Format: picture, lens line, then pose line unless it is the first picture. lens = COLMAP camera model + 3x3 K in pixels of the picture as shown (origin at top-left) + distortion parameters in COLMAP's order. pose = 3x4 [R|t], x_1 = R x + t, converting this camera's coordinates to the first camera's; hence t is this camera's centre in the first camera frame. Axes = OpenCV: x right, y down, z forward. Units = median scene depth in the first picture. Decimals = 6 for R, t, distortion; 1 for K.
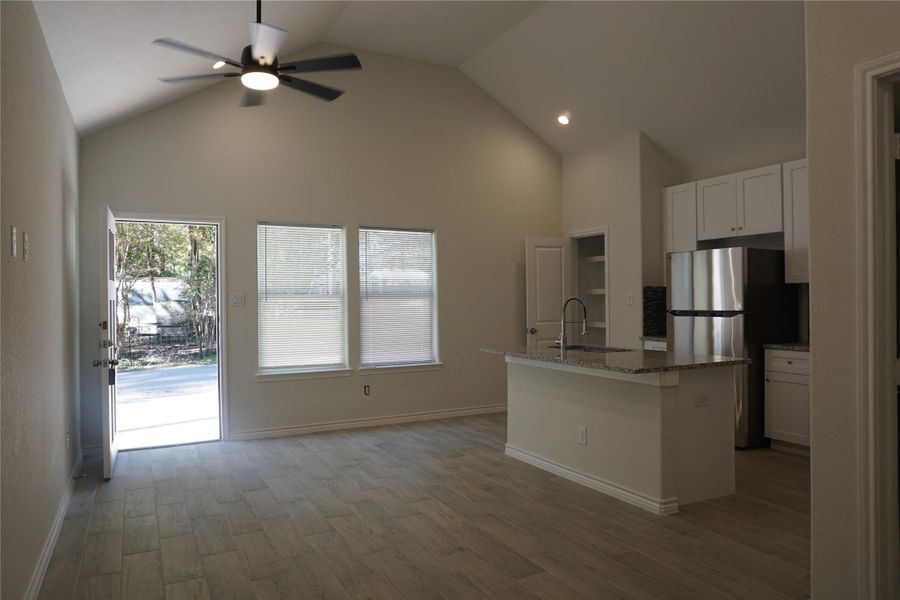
lens RADIAL K [[602.9, 0, 449.5], [0, 602.9, 294.5], [0, 0, 1]] dist [-0.042470, 0.031234]
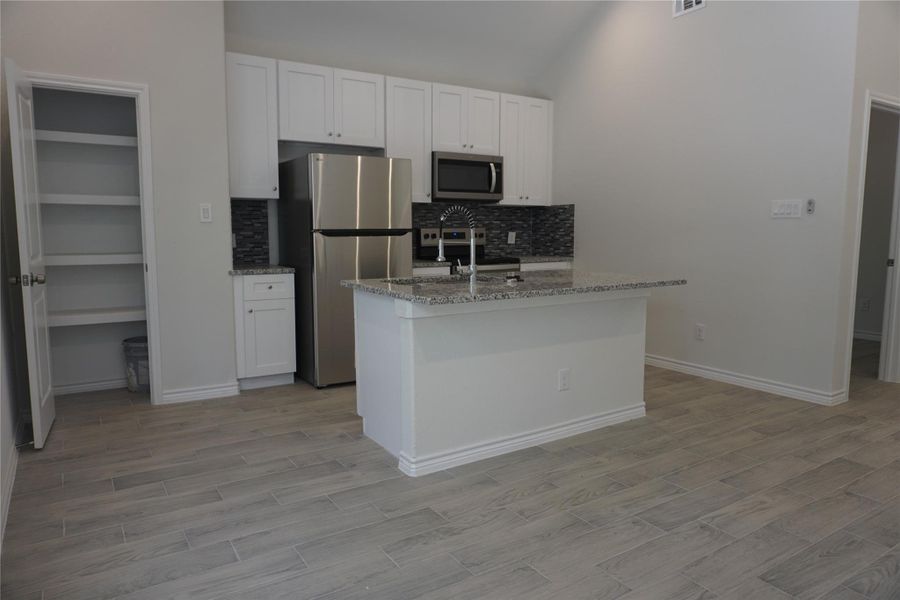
lens RADIAL K [[602.9, 0, 449.5], [0, 602.9, 294.5], [0, 0, 1]] dist [-0.042470, 0.031234]
pose [[-0.095770, -0.108507, 0.989472, -0.444140], [-0.013668, 0.994090, 0.107691, 0.025351], [-0.995310, -0.003210, -0.096687, 0.971918]]
